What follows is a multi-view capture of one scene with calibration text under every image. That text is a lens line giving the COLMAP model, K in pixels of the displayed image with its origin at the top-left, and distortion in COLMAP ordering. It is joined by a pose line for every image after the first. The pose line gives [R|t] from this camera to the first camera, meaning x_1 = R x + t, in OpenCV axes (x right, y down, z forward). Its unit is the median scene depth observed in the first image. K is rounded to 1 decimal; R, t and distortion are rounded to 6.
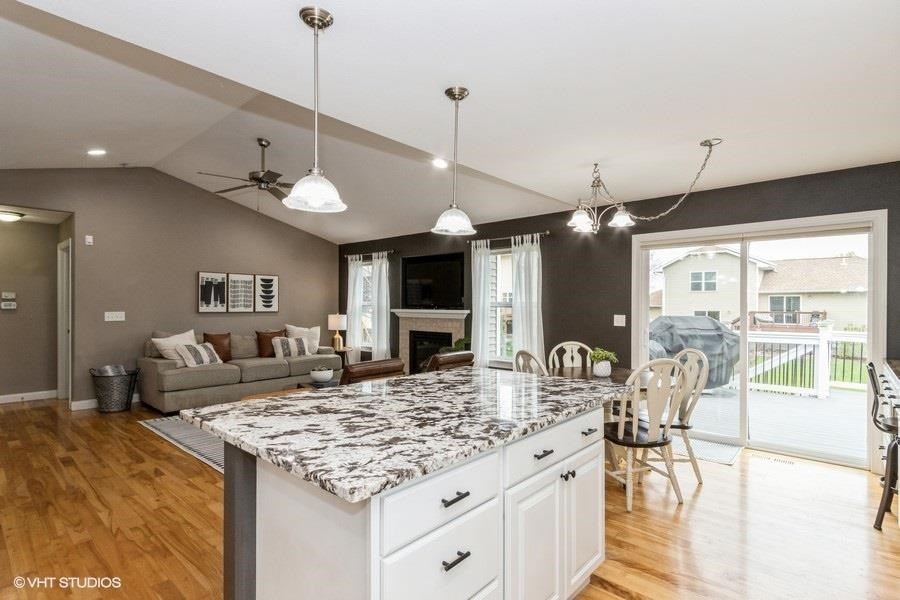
lens RADIAL K [[440.5, 0, 450.0], [0, 440.5, 300.0], [0, 0, 1]] dist [0.004602, 0.000382]
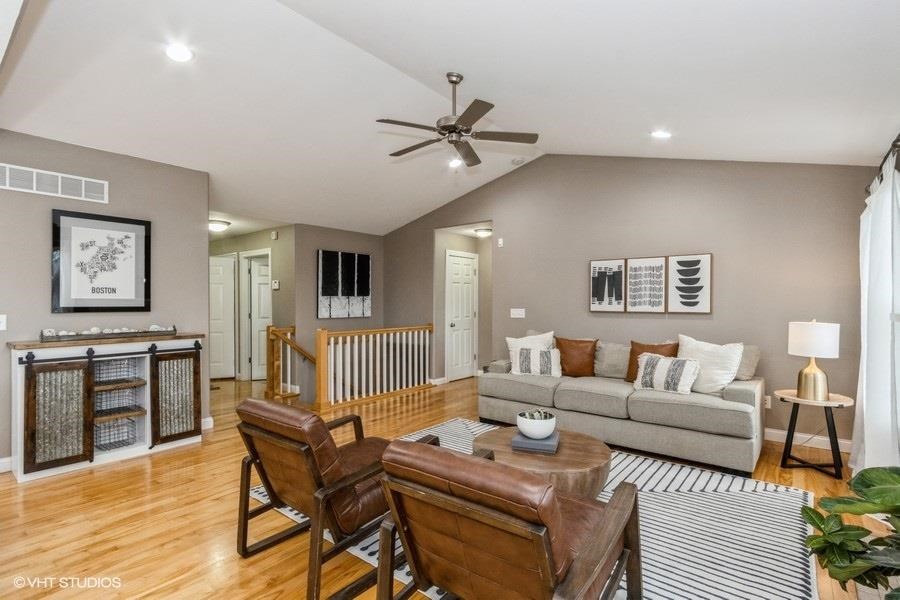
lens RADIAL K [[440.5, 0, 450.0], [0, 440.5, 300.0], [0, 0, 1]] dist [0.004602, 0.000382]
pose [[0.053062, -0.007411, -0.998564, 0.205498], [0.009813, 0.999928, -0.006900, 0.010025], [0.998543, -0.009433, 0.053131, 0.665025]]
